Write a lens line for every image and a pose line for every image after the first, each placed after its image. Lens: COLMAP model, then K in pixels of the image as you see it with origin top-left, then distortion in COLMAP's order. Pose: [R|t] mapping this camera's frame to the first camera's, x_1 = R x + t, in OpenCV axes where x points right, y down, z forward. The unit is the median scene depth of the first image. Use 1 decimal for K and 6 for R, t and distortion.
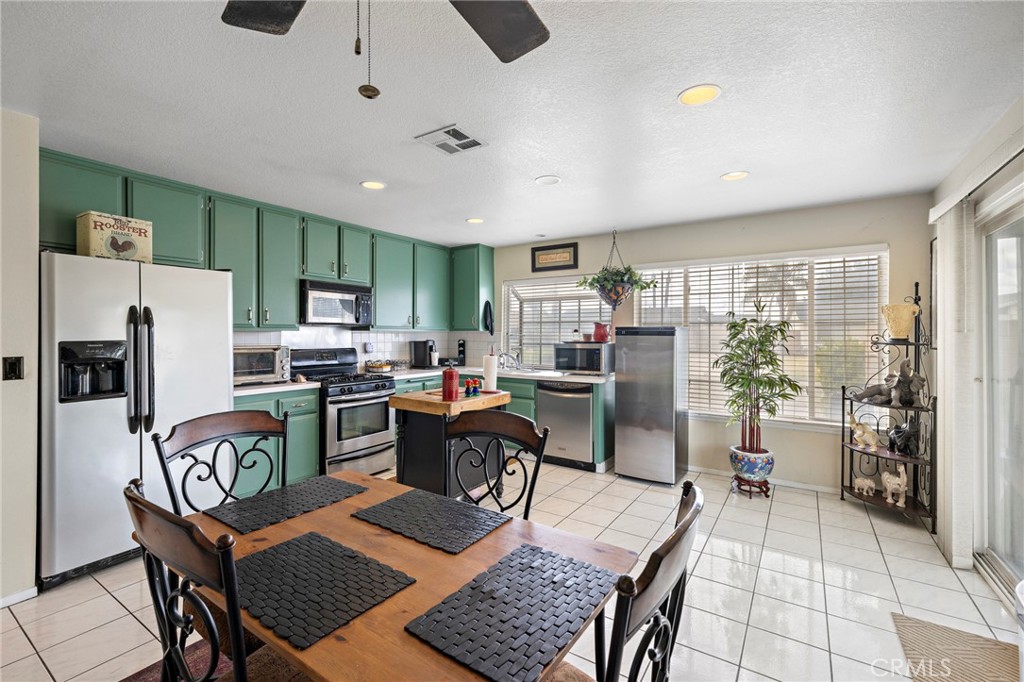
lens RADIAL K [[428.7, 0, 515.3], [0, 428.7, 338.9], [0, 0, 1]] dist [0.001501, 0.000328]
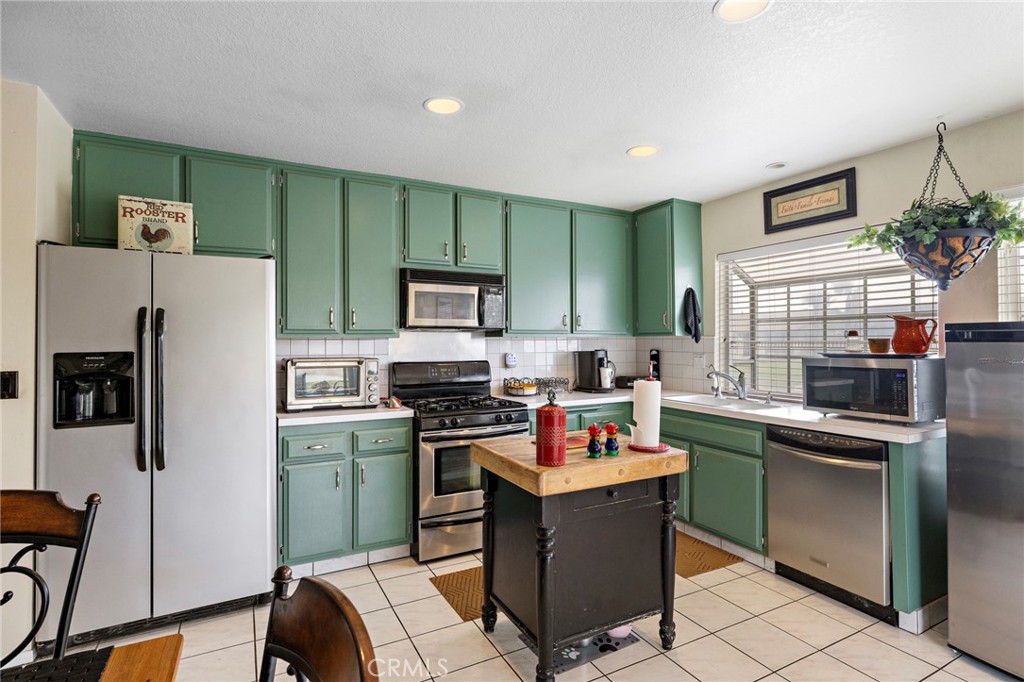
lens RADIAL K [[506.4, 0, 510.3], [0, 506.4, 336.7], [0, 0, 1]] dist [-0.011496, 0.001494]
pose [[0.877747, -0.009762, -0.479025, 0.079870], [0.000403, 0.999807, -0.019636, -0.002981], [0.479125, 0.017042, 0.877581, 0.298385]]
